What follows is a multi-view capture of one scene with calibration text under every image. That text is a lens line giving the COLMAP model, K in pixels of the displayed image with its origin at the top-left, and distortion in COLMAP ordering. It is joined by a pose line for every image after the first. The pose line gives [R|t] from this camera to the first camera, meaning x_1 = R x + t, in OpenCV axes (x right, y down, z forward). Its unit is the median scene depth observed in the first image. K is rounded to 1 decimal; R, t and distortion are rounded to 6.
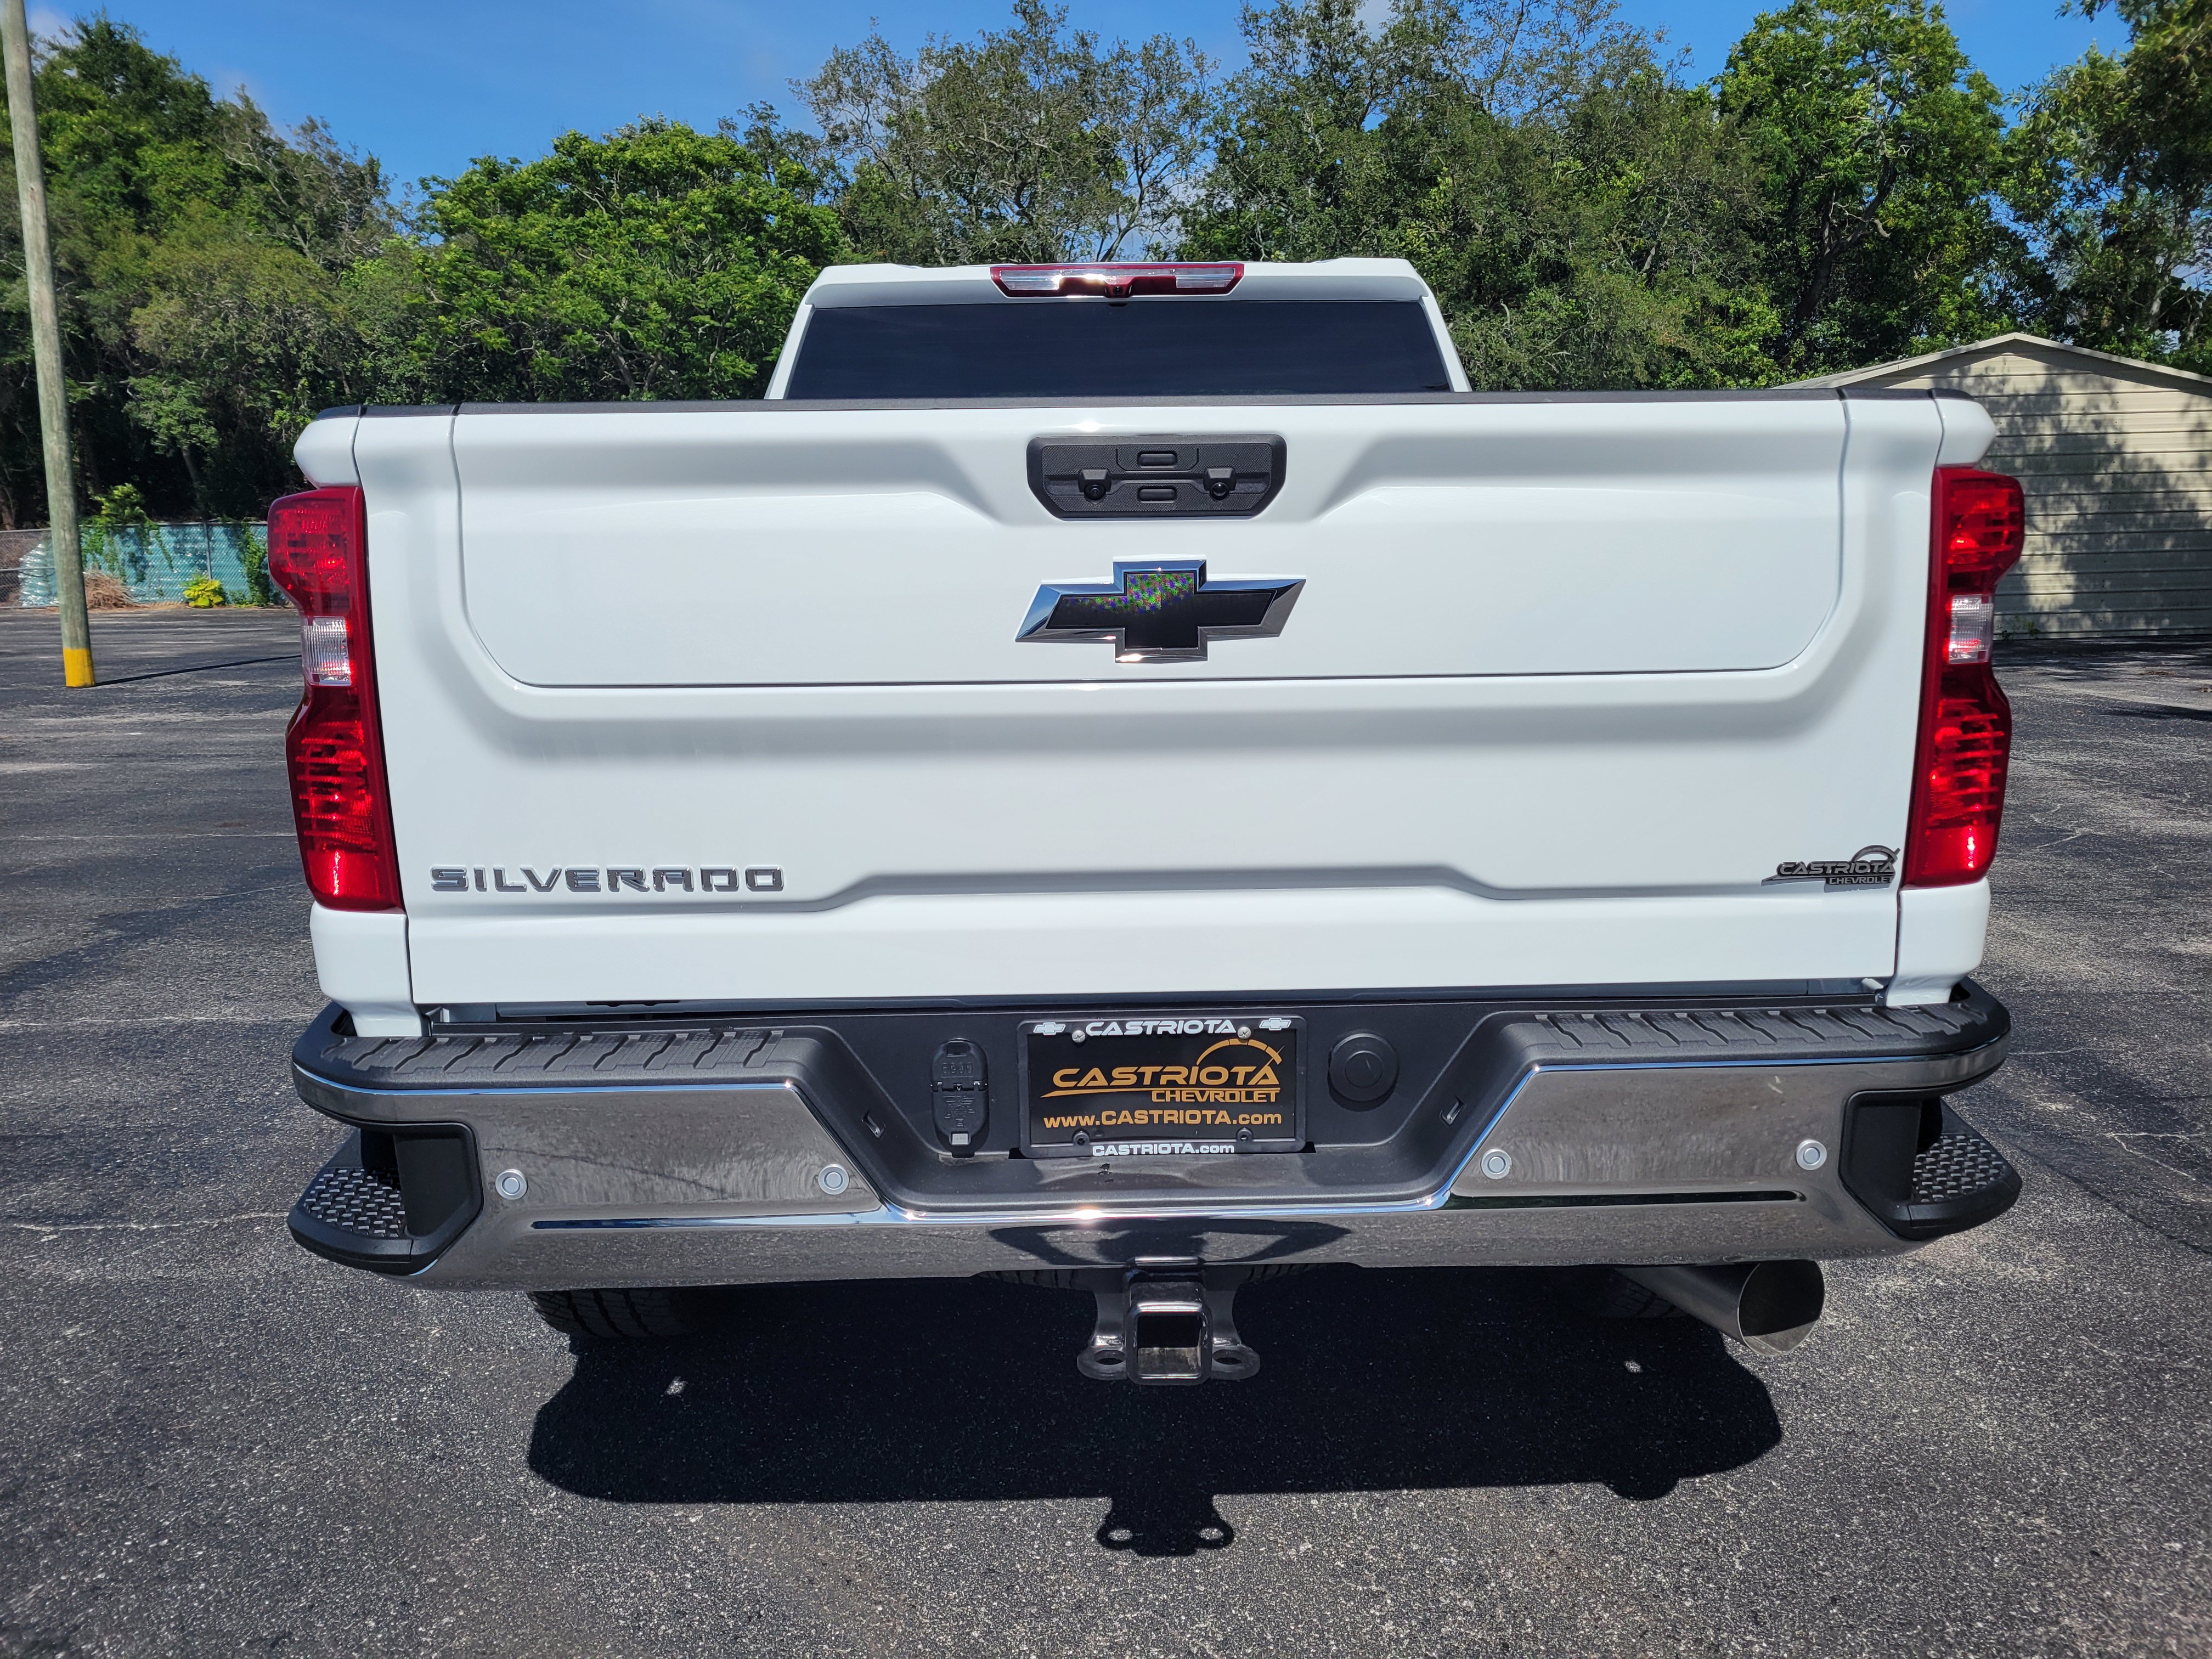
lens RADIAL K [[1706.0, 0, 1101.6], [0, 1706.0, 816.1], [0, 0, 1]] dist [0.020006, 0.004134]
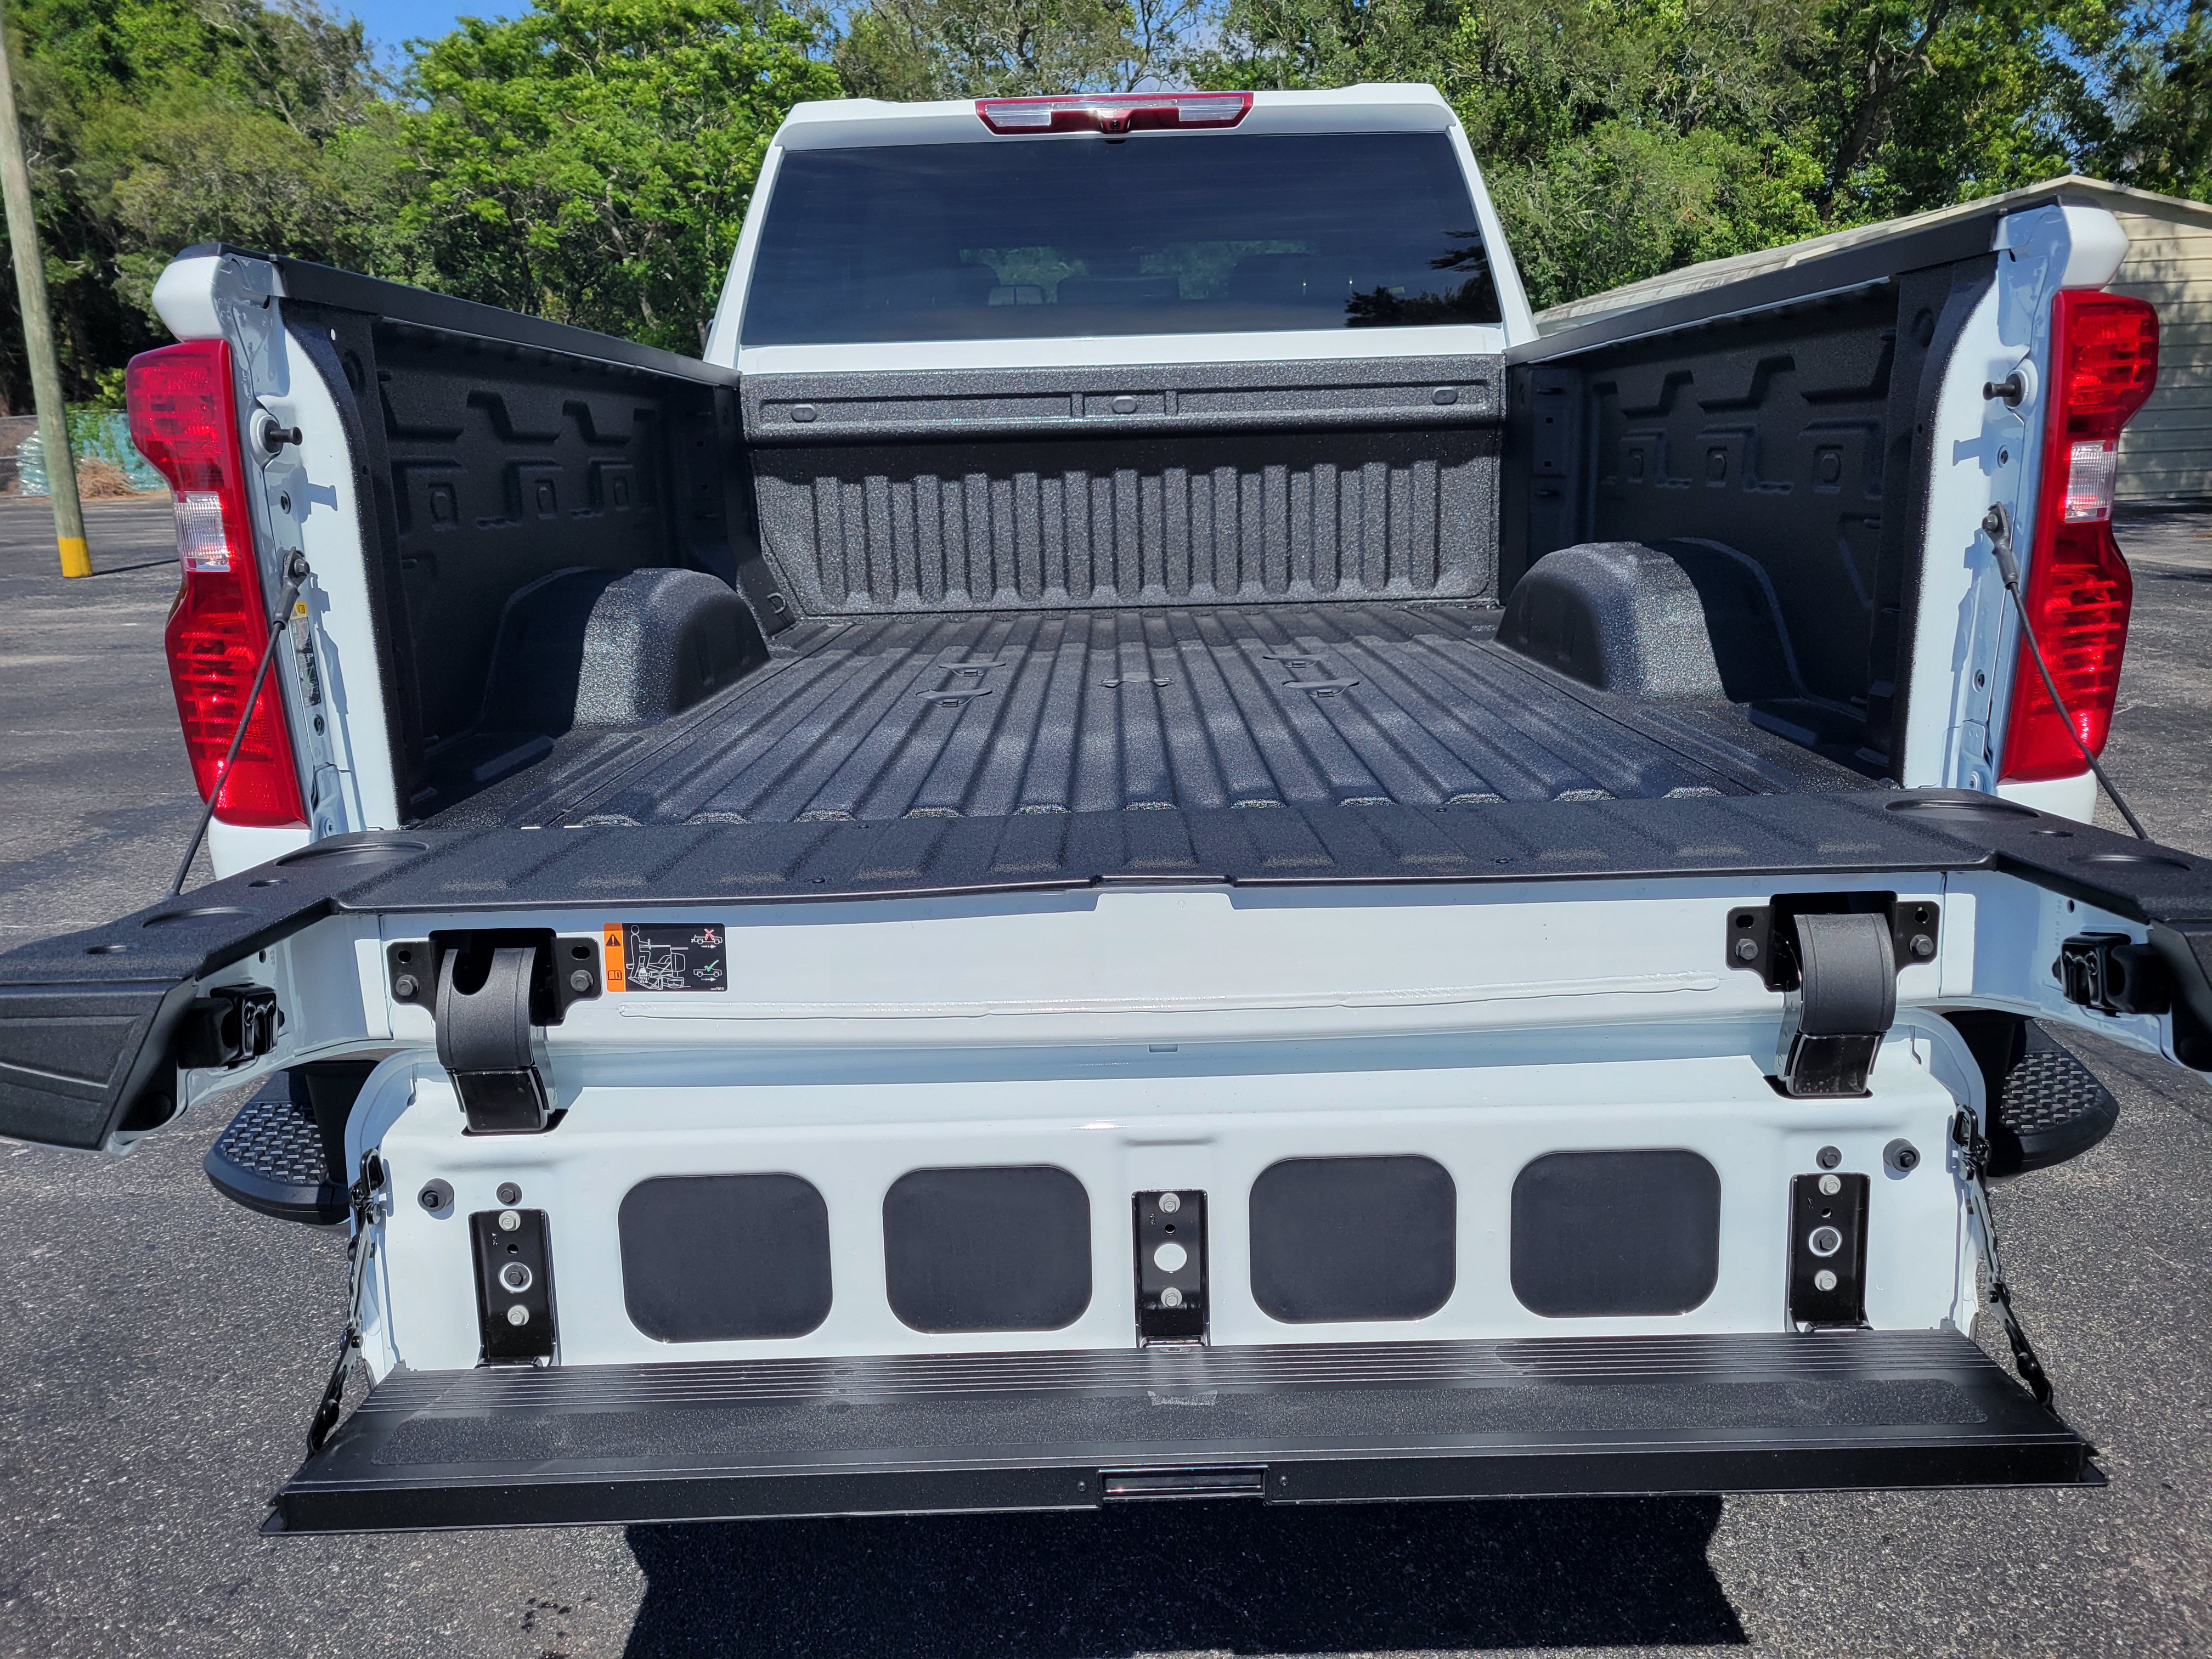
lens RADIAL K [[1706.0, 0, 1106.8], [0, 1706.0, 834.3], [0, 0, 1]] dist [0.020006, 0.004134]
pose [[0.999908, -0.010893, -0.008135, 0.006895], [0.011514, 0.996685, 0.080542, -0.003070], [0.007231, -0.080628, 0.996718, 0.047039]]
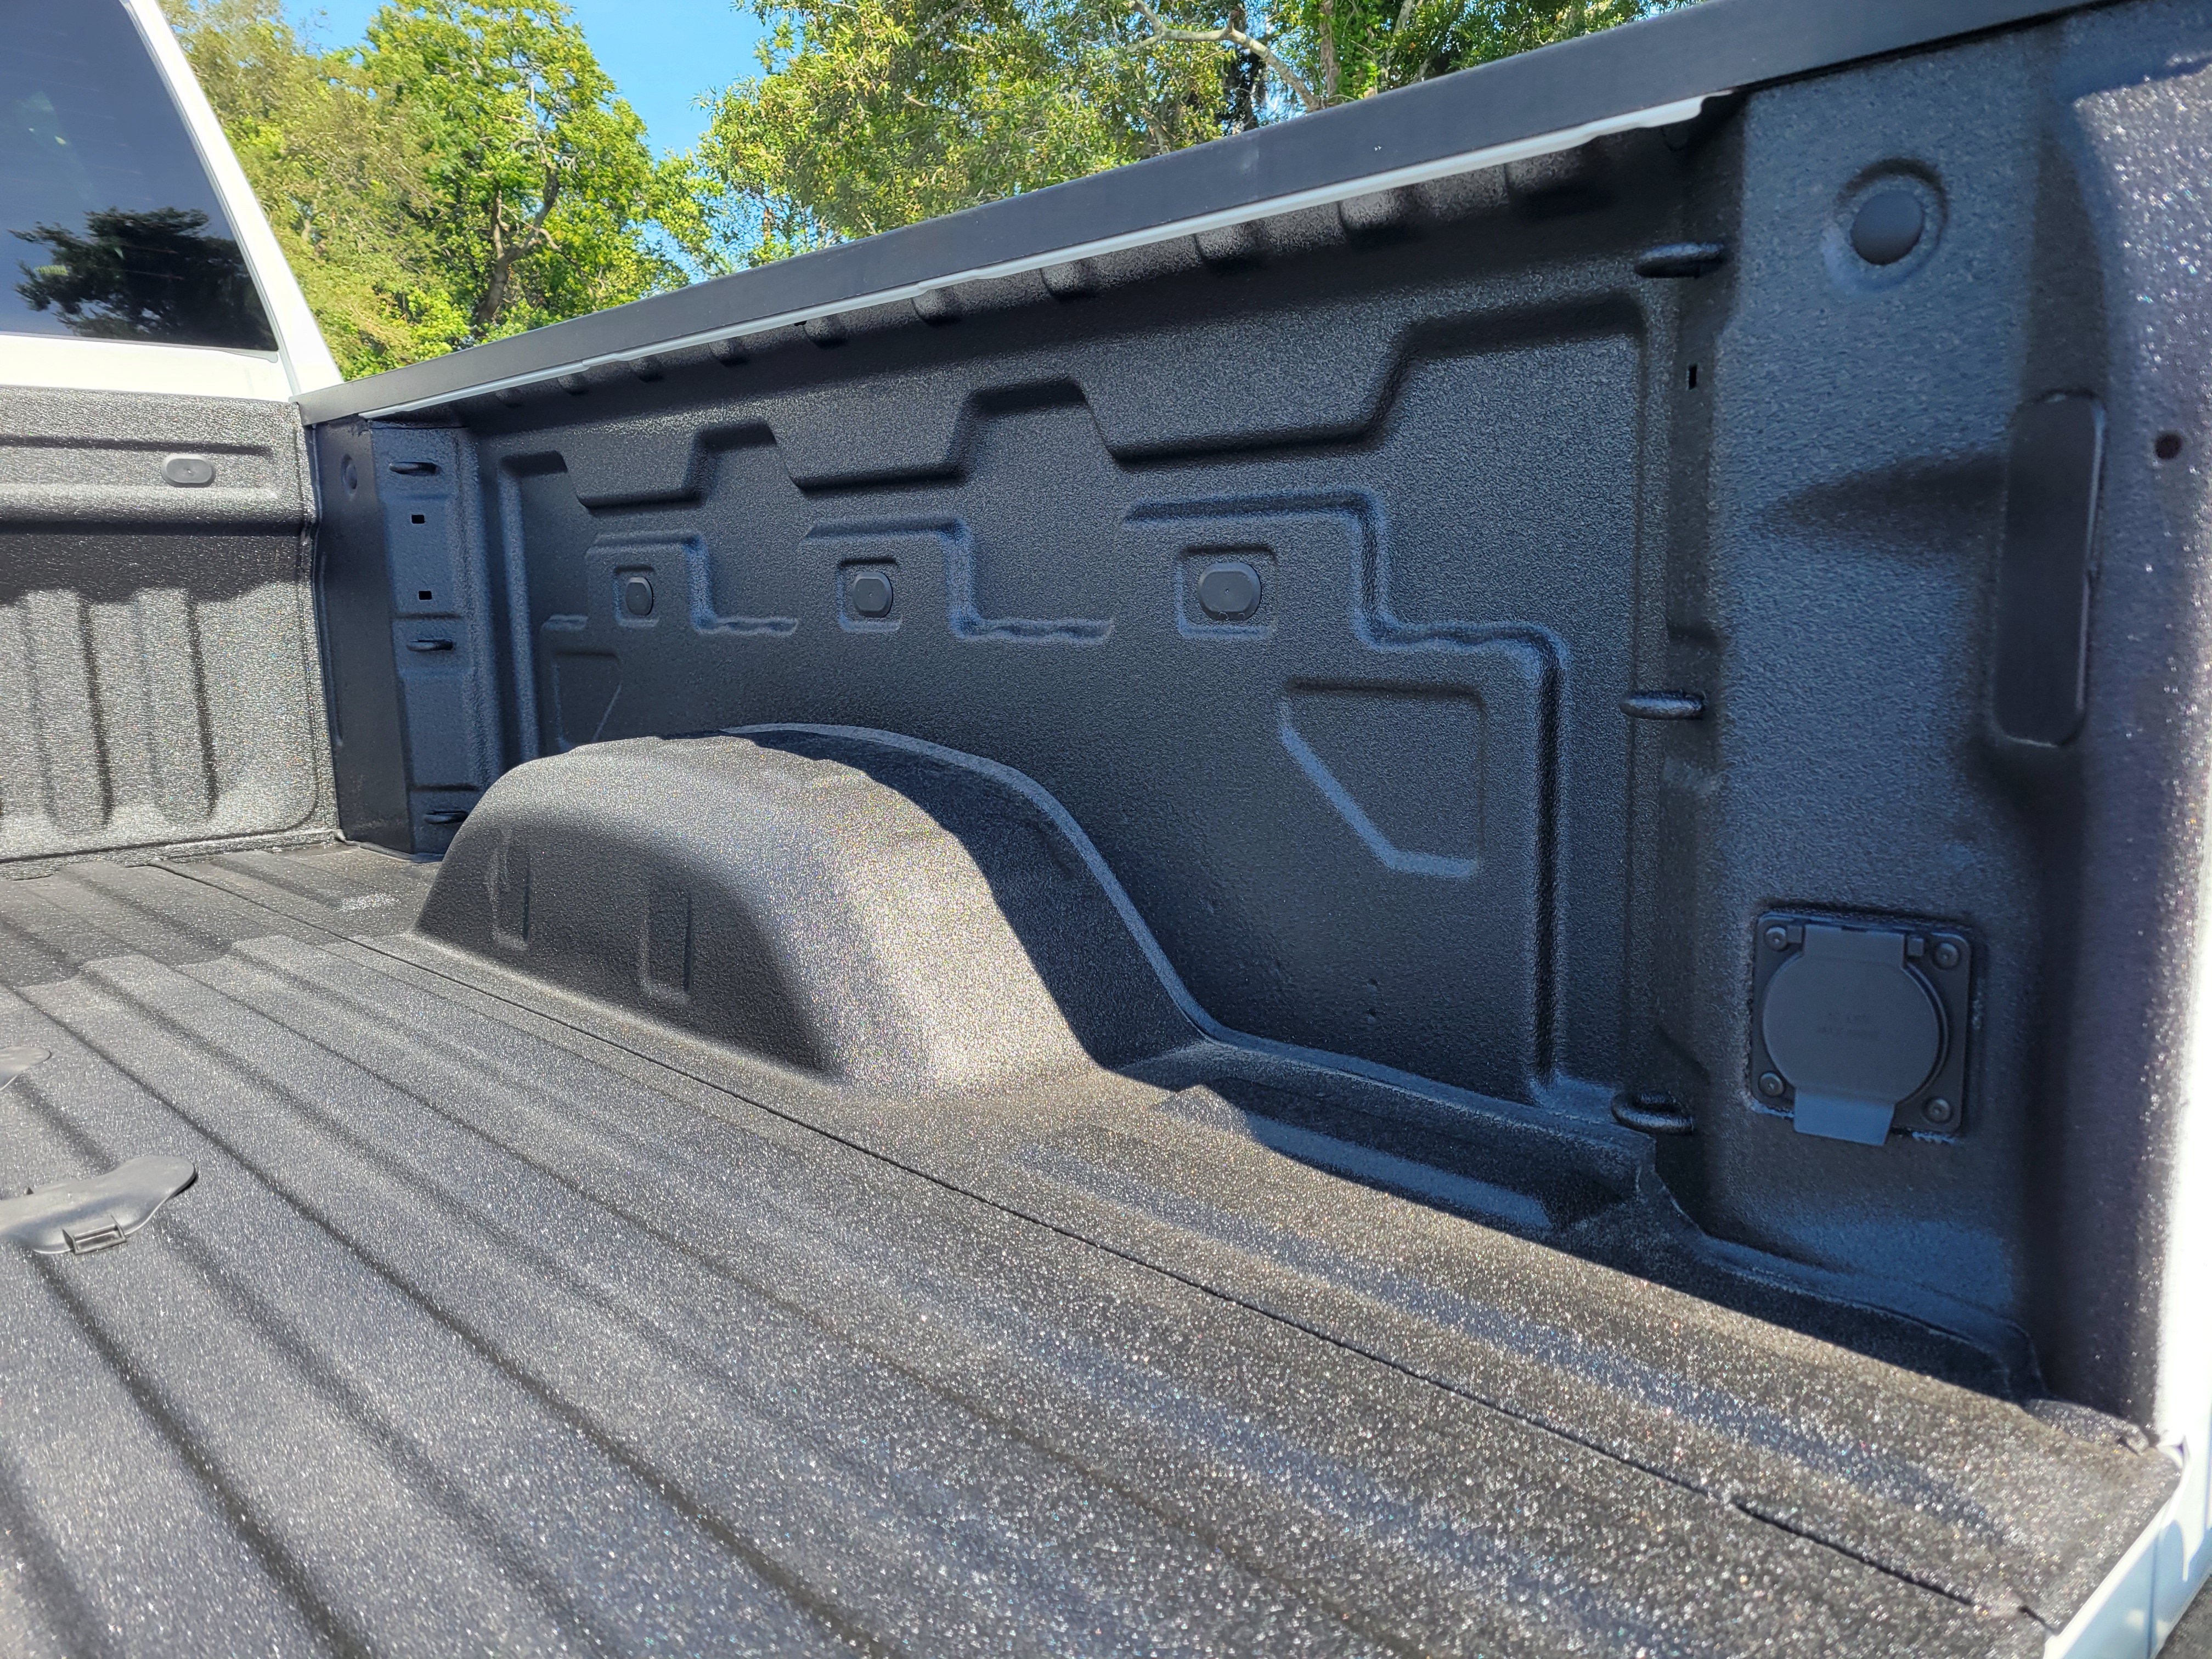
lens RADIAL K [[1706.0, 0, 1185.4], [0, 1706.0, 847.8], [0, 0, 1]] dist [0.020006, 0.004134]
pose [[0.722388, -0.105731, 0.683357, 0.014286], [0.100210, 0.993816, 0.047832, -0.013244], [-0.684189, 0.033926, 0.728516, 0.133553]]
